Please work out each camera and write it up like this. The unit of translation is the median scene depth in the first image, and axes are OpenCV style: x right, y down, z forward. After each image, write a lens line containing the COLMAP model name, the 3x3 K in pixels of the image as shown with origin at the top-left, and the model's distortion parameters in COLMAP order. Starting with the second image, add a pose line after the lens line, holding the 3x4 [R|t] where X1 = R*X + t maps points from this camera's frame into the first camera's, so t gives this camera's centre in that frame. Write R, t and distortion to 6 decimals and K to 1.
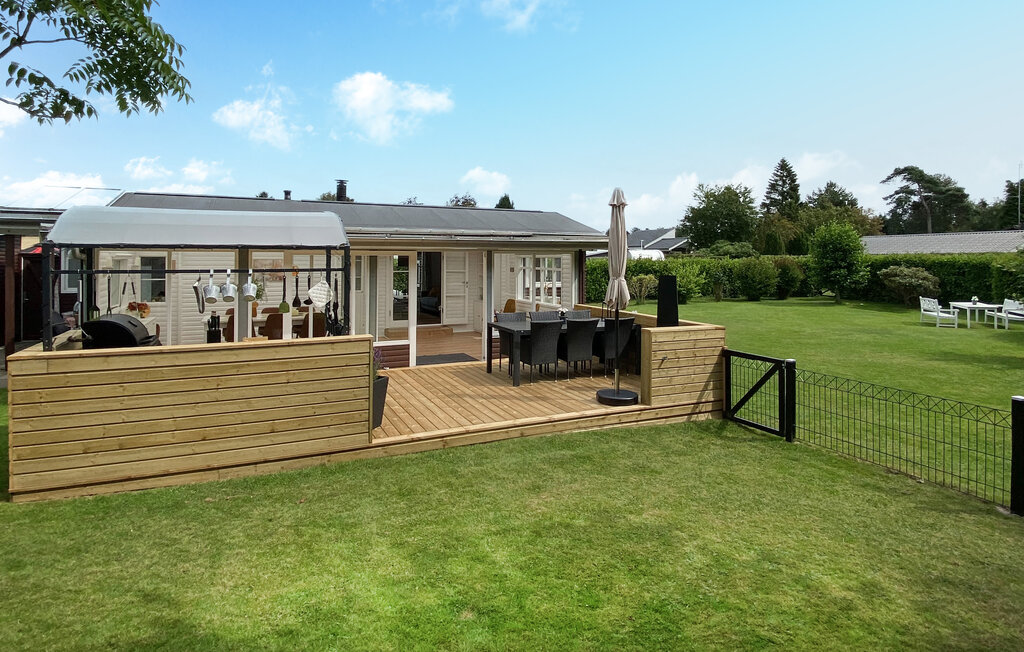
lens RADIAL K [[567.7, 0, 511.6], [0, 567.7, 255.2], [0, 0, 1]] dist [0.036068, -0.000070]
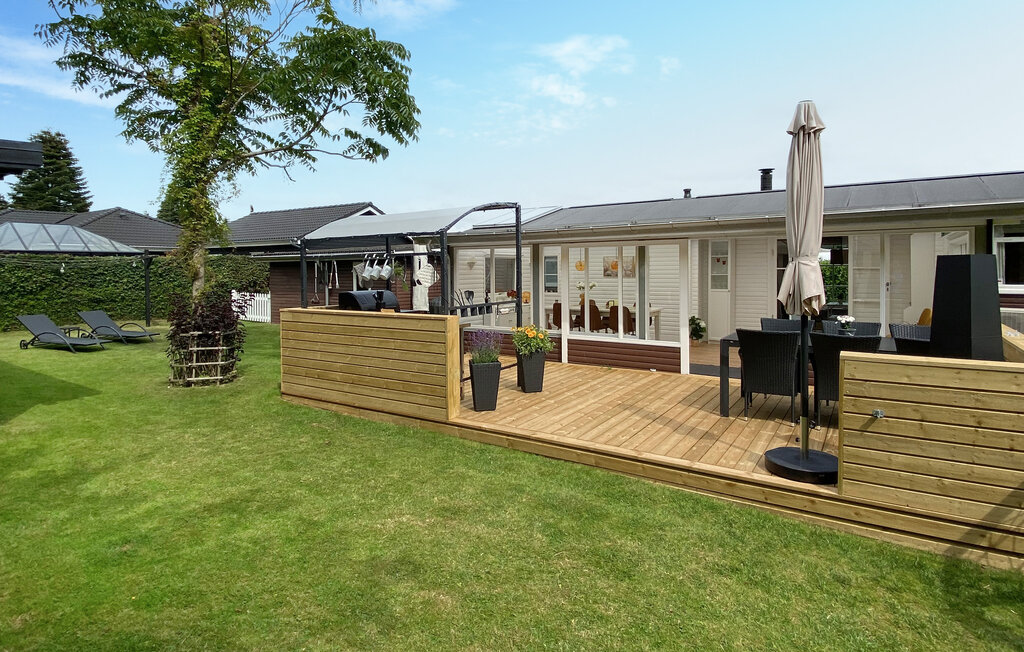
lens RADIAL K [[544.5, 0, 511.8], [0, 544.5, 289.0], [0, 0, 1]] dist [-0.002172, -0.000482]
pose [[0.531248, 0.018856, -0.847007, 0.492736], [0.017447, 0.999297, 0.033189, 0.047679], [0.847037, -0.032409, 0.530545, 0.459025]]
